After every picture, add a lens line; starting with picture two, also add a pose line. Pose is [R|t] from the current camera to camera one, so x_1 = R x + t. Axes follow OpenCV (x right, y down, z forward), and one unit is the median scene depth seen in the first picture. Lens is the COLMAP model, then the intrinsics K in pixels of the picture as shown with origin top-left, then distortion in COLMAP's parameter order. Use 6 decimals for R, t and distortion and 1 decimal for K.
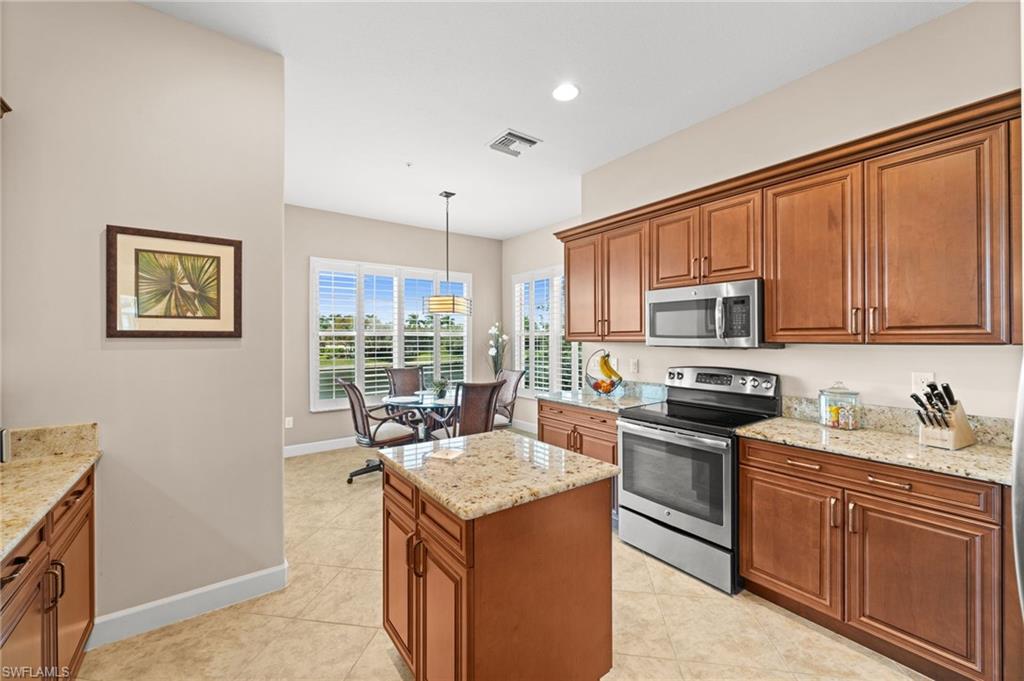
lens RADIAL K [[406.9, 0, 509.9], [0, 406.9, 337.6], [0, 0, 1]] dist [0.004014, 0.000048]
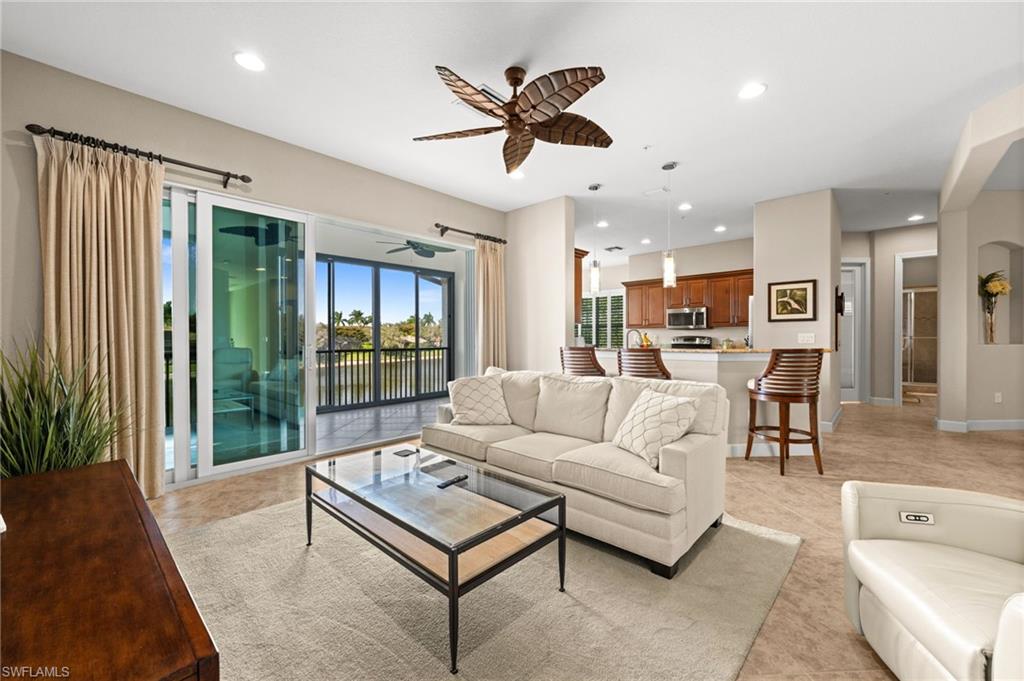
lens RADIAL K [[406.9, 0, 516.1], [0, 406.9, 340.2], [0, 0, 1]] dist [0.004014, 0.000048]
pose [[0.980961, -0.004007, 0.194162, -1.157722], [0.004315, 0.999990, -0.001162, 0.093024], [-0.194156, 0.001978, 0.980969, -1.448232]]
